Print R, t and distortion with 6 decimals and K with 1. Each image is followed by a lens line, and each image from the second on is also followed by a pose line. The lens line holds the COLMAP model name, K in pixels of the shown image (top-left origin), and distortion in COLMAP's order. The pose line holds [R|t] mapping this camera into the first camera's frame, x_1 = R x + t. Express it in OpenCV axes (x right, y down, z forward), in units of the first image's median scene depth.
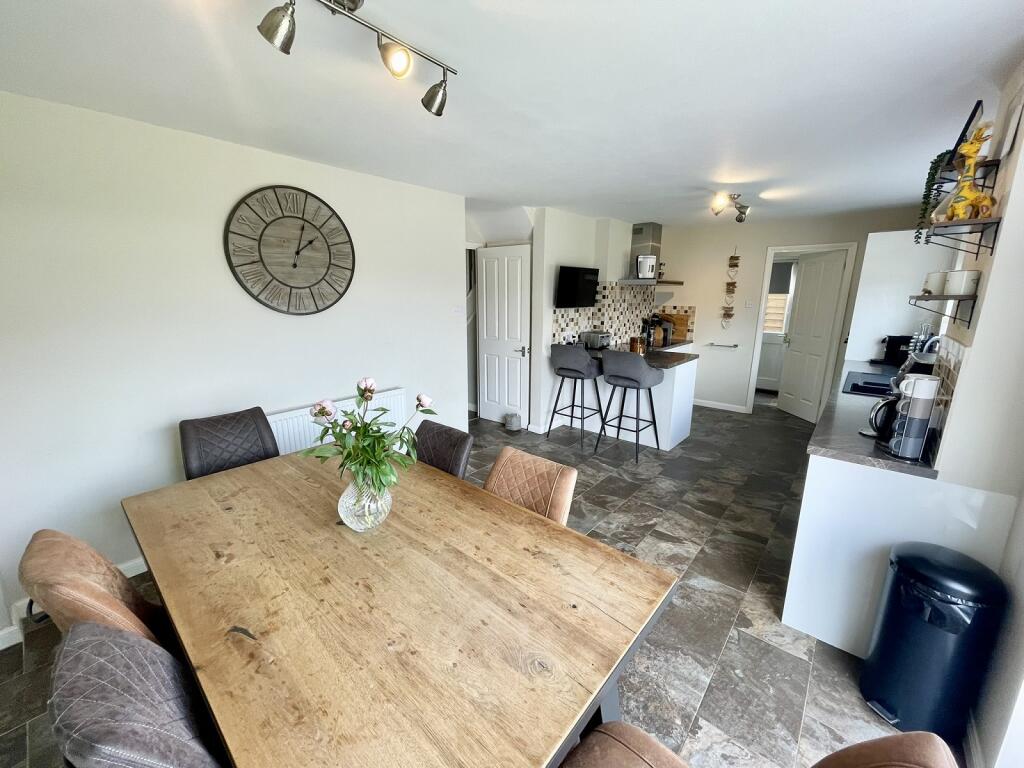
lens RADIAL K [[410.8, 0, 512.0], [0, 410.8, 384.0], [0, 0, 1]] dist [0.005488, 0.000132]
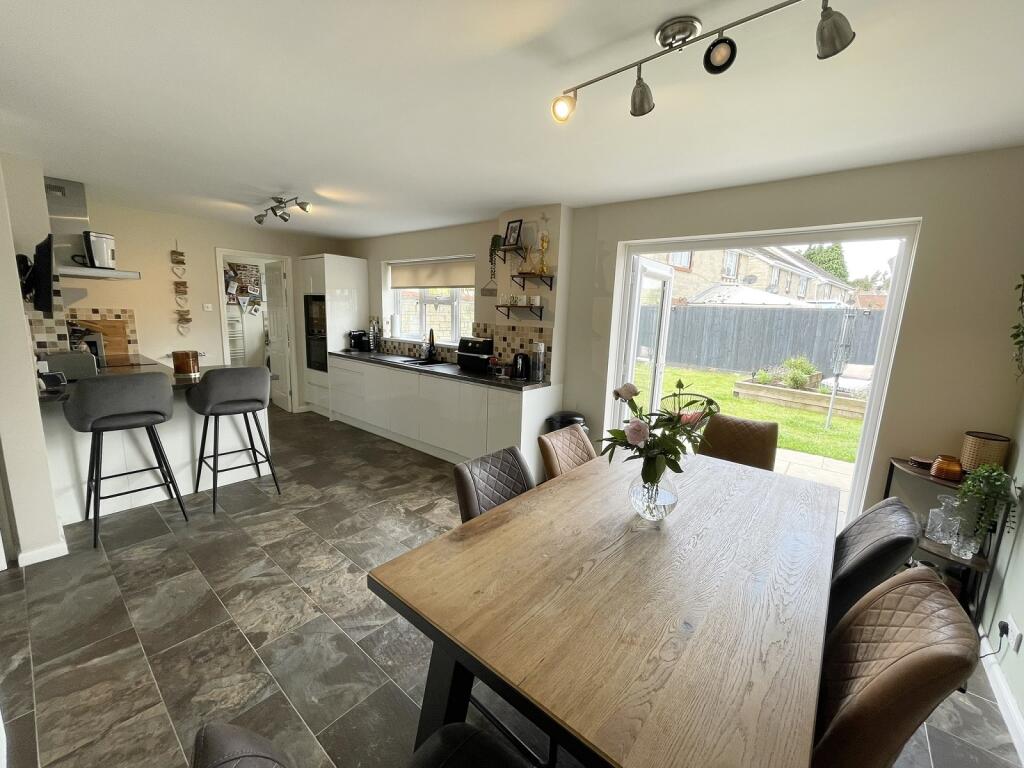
lens RADIAL K [[410.8, 0, 512.0], [0, 410.8, 384.0], [0, 0, 1]] dist [0.005488, 0.000132]
pose [[-0.018797, -0.176075, 0.984197, -0.486930], [0.182743, 0.967184, 0.176522, -0.088358], [-0.982981, 0.183174, 0.013996, 0.463629]]
